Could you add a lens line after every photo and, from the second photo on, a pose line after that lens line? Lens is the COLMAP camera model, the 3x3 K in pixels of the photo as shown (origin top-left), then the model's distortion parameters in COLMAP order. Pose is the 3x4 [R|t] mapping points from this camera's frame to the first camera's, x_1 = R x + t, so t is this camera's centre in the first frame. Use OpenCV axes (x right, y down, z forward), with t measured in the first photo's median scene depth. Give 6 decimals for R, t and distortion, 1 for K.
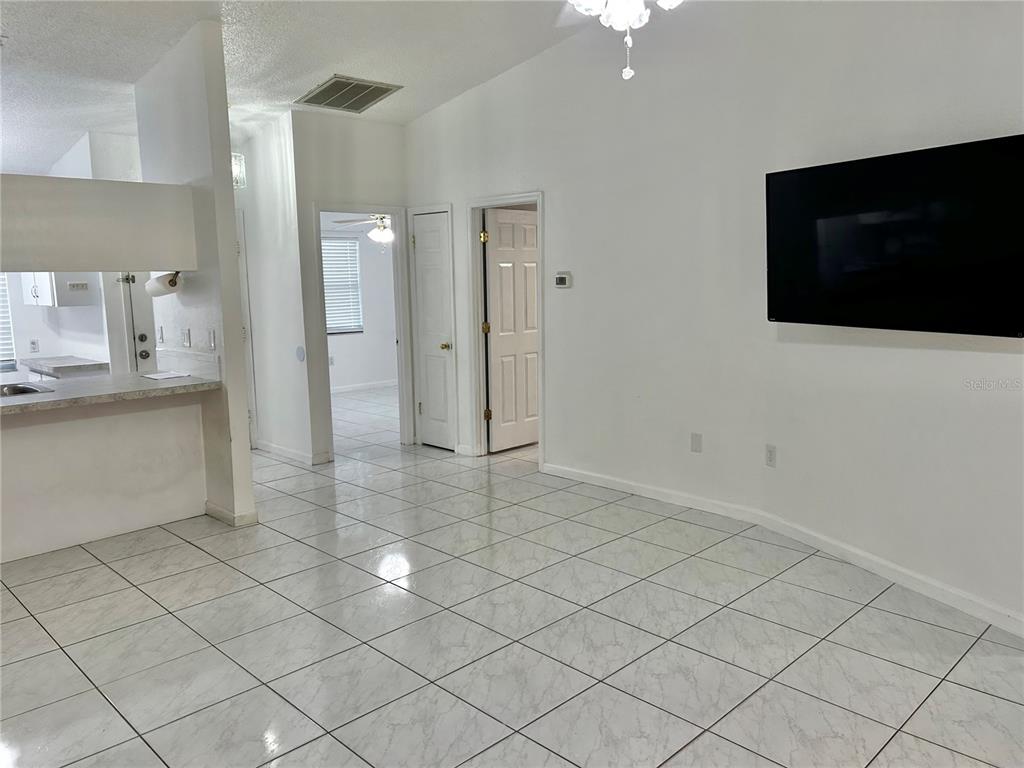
lens RADIAL K [[772.3, 0, 503.4], [0, 772.3, 387.1], [0, 0, 1]] dist [0.049065, -0.036393]
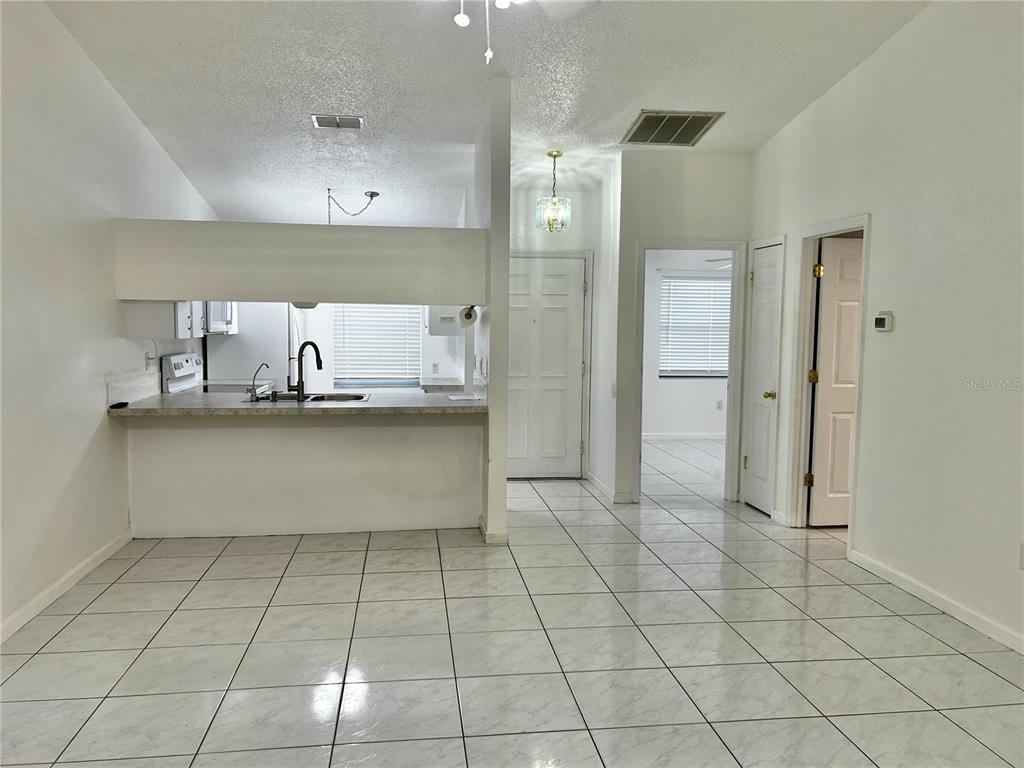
lens RADIAL K [[772.3, 0, 503.3], [0, 772.3, 385.7], [0, 0, 1]] dist [0.049065, -0.036393]
pose [[0.794599, 0.075006, -0.602484, 0.234736], [-0.110828, 0.993585, -0.022473, -0.011204], [0.596934, 0.084629, 0.797815, 0.123074]]
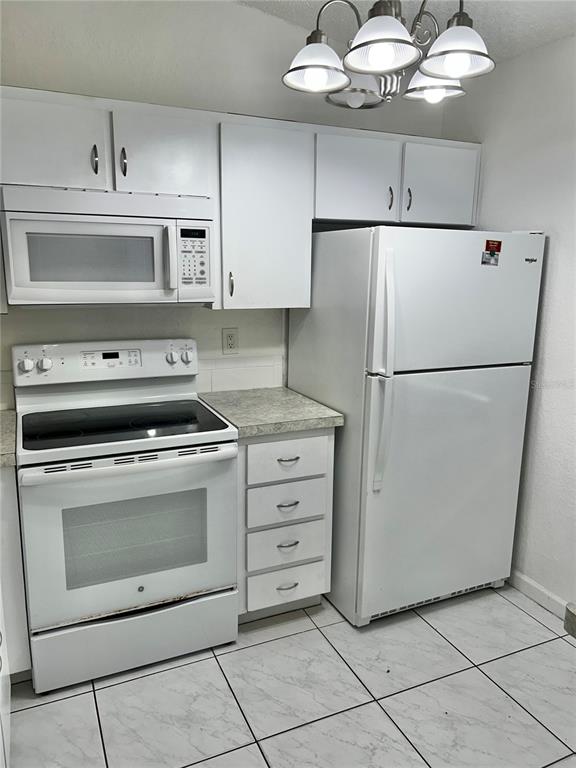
lens RADIAL K [[579.3, 0, 286.9], [0, 579.3, 383.6], [0, 0, 1]] dist [0.049065, -0.036393]
pose [[-0.359984, 0.206711, -0.909770, -0.380715], [-0.137050, 0.952850, 0.270728, -0.128541], [0.922837, 0.222142, -0.314681, 0.932683]]
